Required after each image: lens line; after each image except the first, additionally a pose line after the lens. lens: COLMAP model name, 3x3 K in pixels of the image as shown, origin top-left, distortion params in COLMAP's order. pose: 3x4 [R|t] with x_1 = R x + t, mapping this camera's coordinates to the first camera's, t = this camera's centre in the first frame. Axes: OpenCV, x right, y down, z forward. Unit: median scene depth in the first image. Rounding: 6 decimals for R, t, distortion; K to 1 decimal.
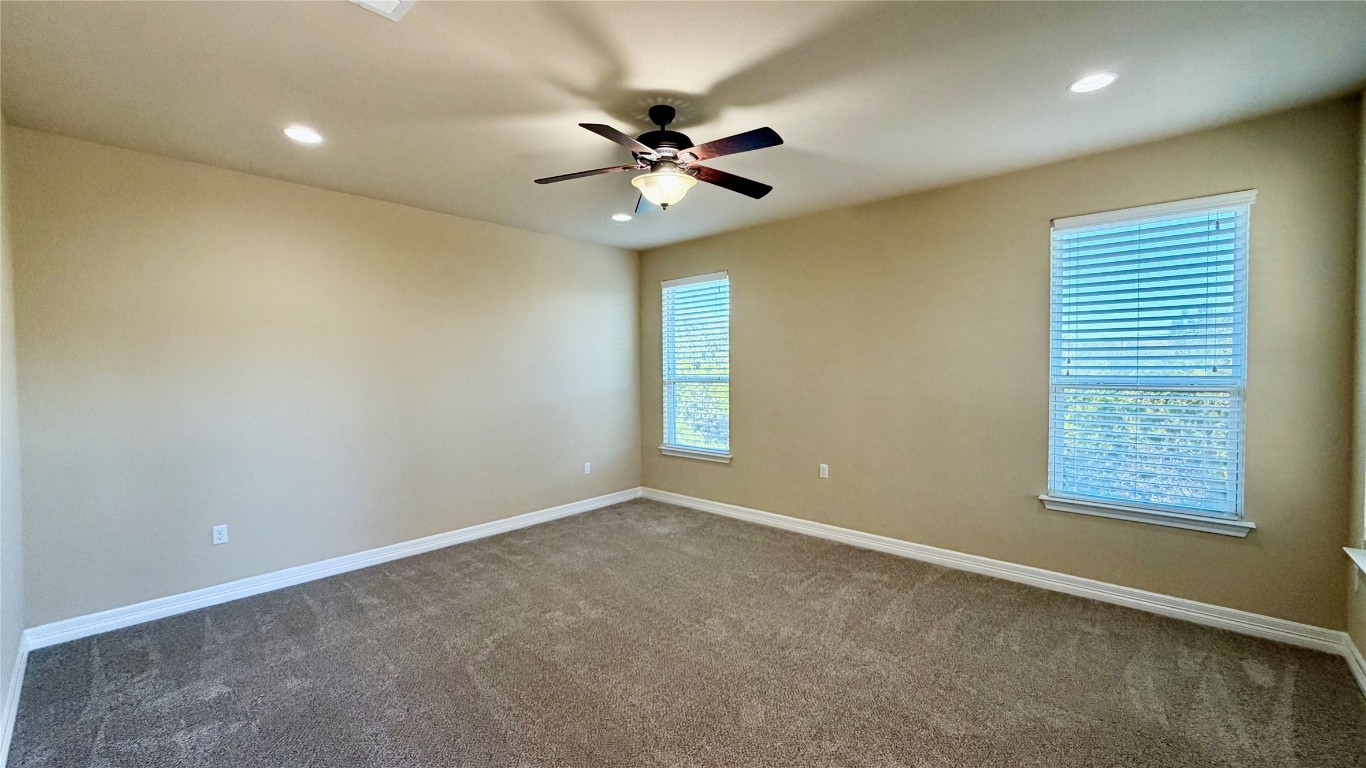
lens RADIAL K [[544.5, 0, 681.3], [0, 544.5, 383.8], [0, 0, 1]] dist [-0.001439, 0.000462]
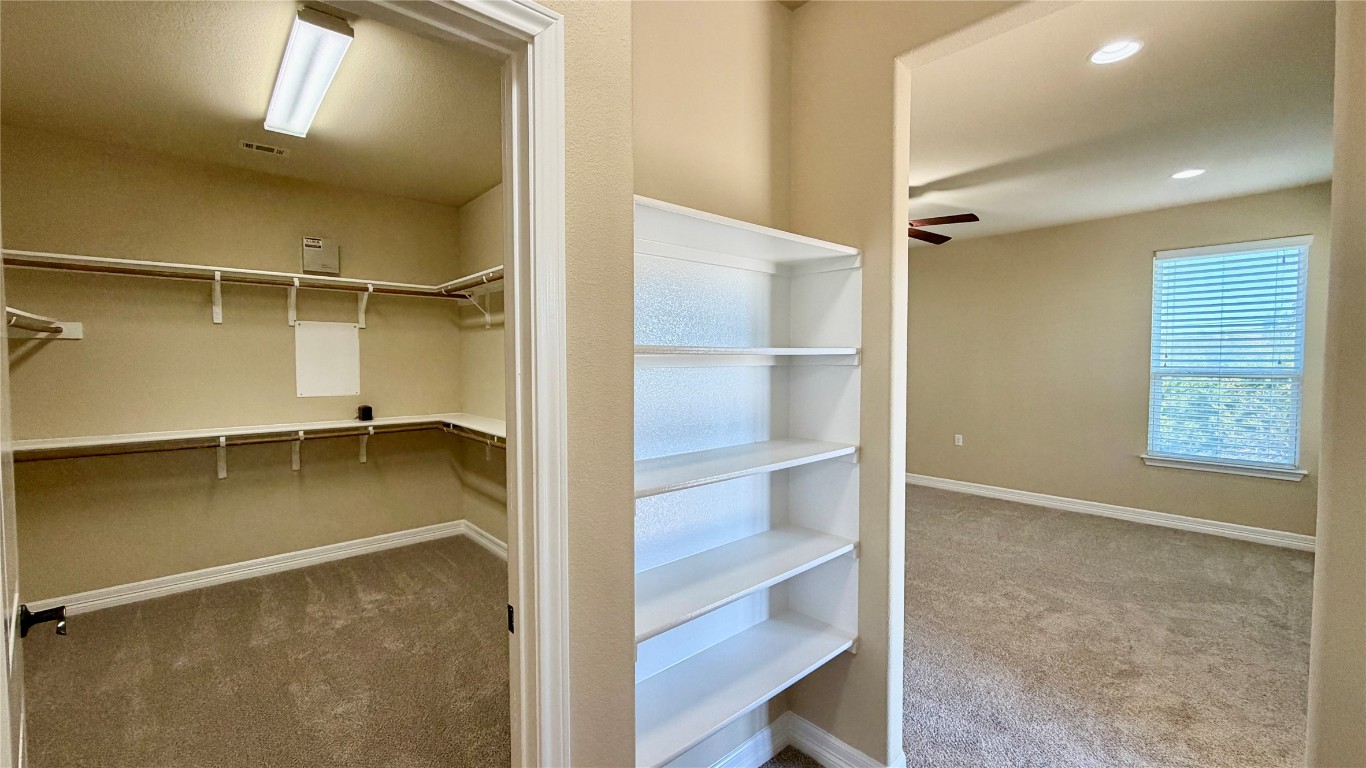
lens RADIAL K [[544.5, 0, 681.8], [0, 544.5, 383.6], [0, 0, 1]] dist [-0.001439, 0.000462]
pose [[0.994691, 0.009084, -0.102508, -0.400915], [-0.007794, 0.999885, 0.012971, 0.021911], [0.102614, -0.012103, 0.994648, -0.543817]]
